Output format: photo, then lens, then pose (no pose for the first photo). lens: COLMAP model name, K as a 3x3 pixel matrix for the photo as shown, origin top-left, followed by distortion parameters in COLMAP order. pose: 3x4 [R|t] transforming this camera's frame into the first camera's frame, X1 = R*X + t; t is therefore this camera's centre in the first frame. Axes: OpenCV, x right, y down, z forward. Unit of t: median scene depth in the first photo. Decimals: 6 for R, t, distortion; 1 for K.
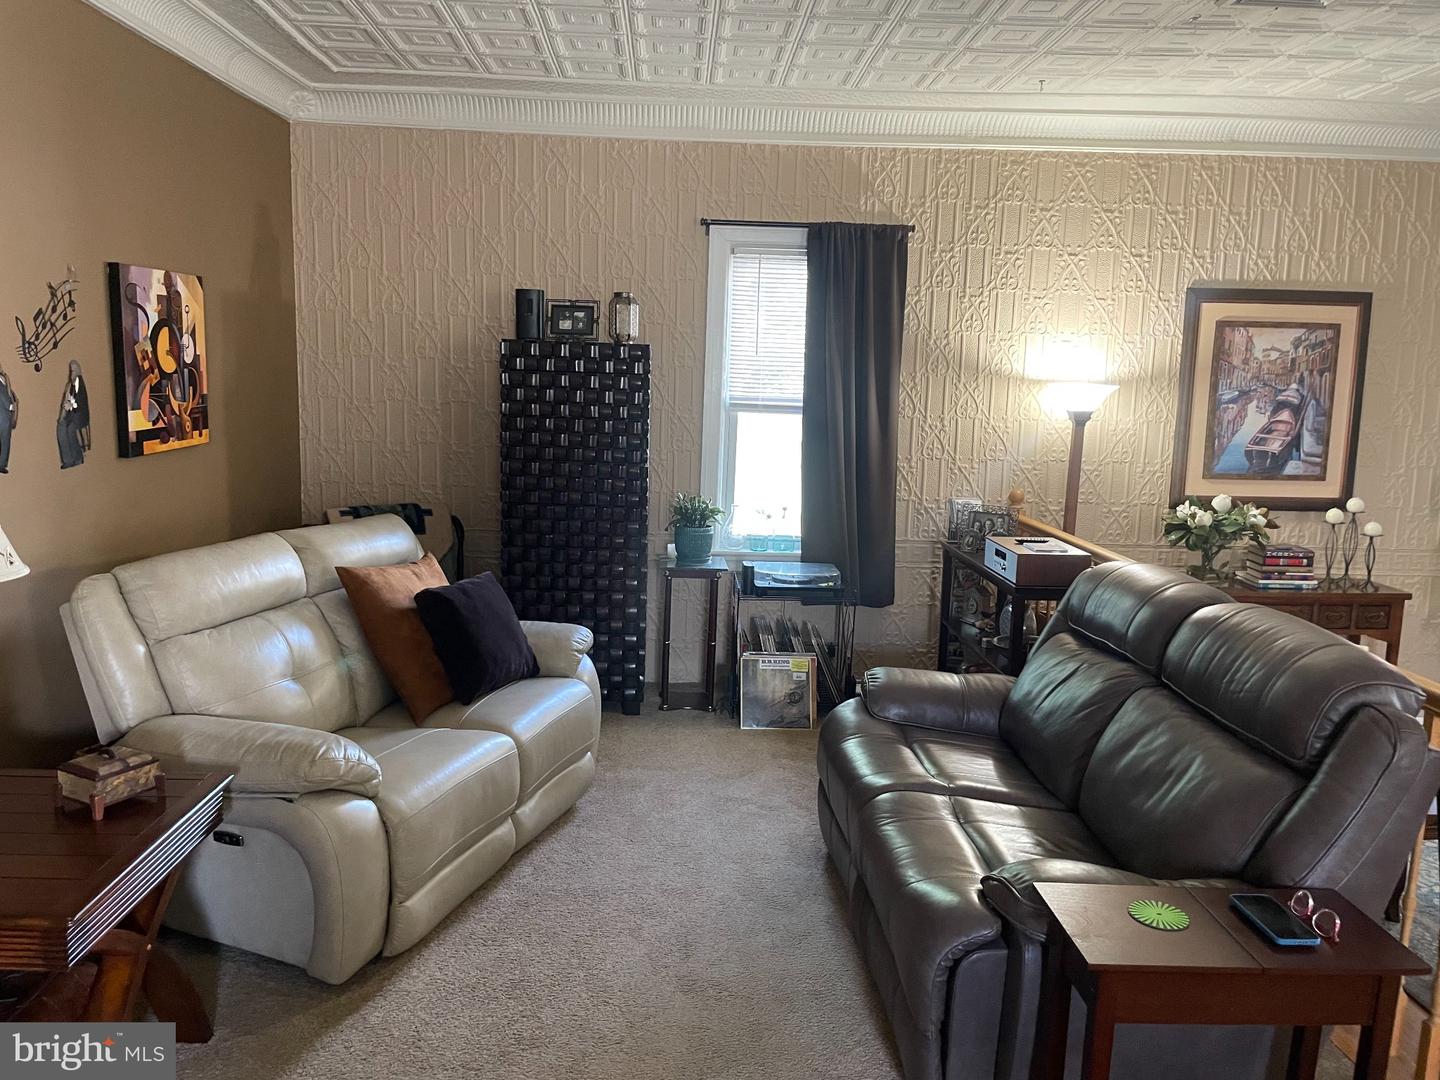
lens RADIAL K [[1095.3, 0, 709.7], [0, 1095.3, 539.2], [0, 0, 1]] dist [0.071311, -0.082503]
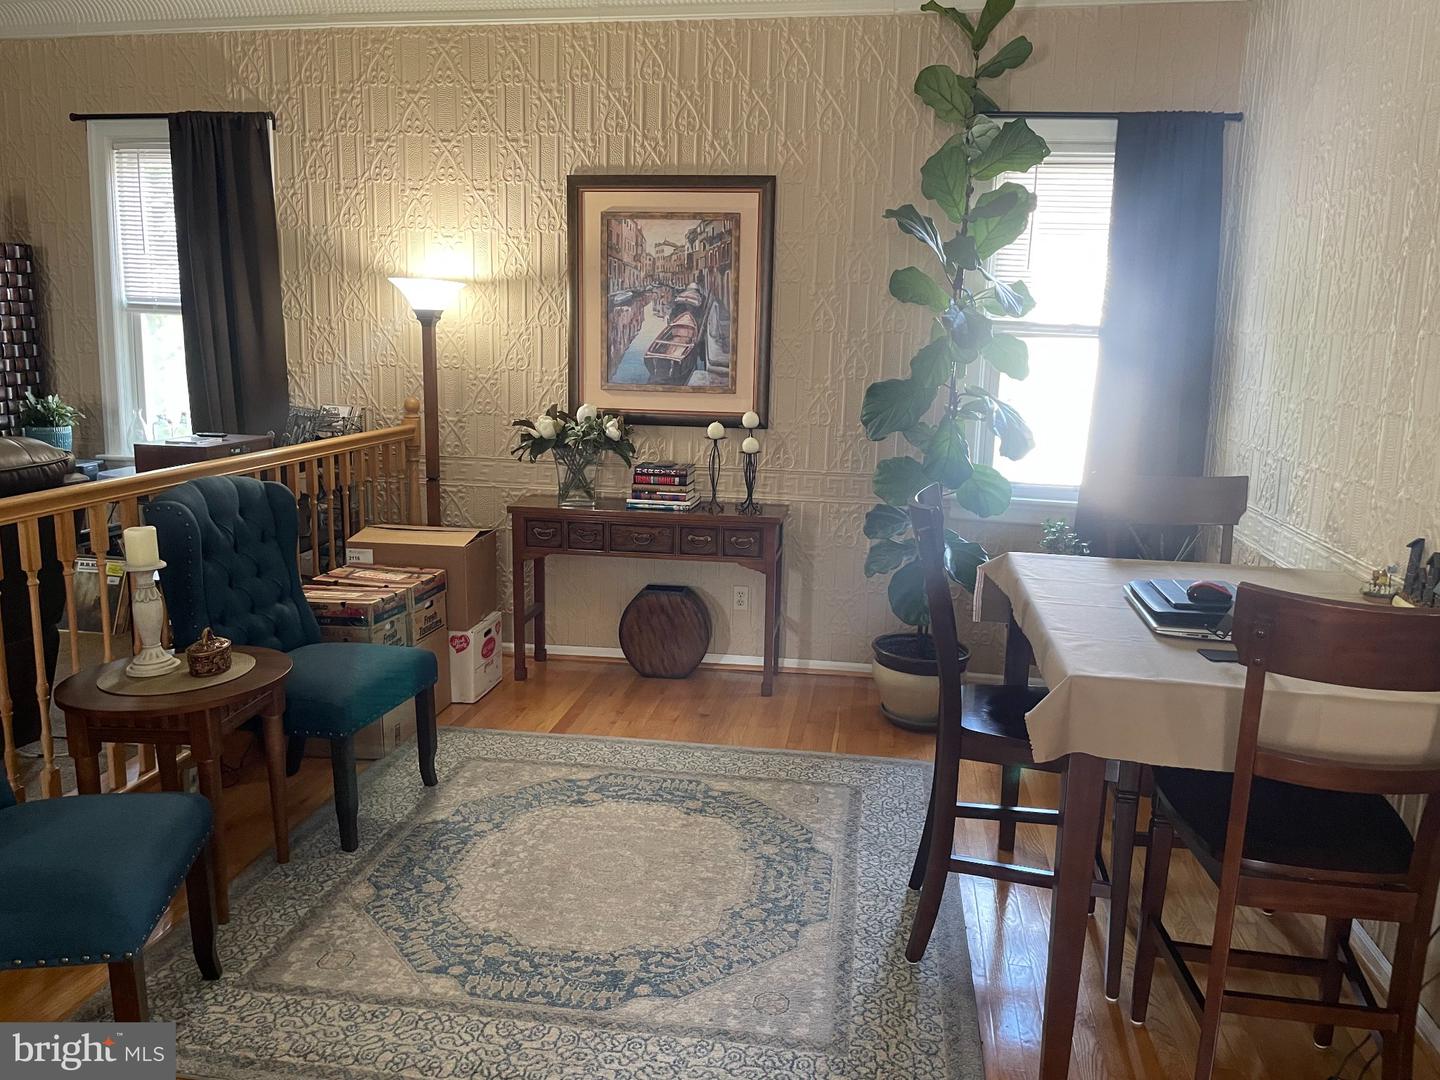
lens RADIAL K [[1095.3, 0, 736.7], [0, 1095.3, 564.4], [0, 0, 1]] dist [0.071311, -0.082503]
pose [[0.976461, 0.040986, -0.211765, 0.771857], [-0.033507, 0.998686, 0.038786, 0.052431], [0.213076, -0.030777, 0.976551, 0.134540]]
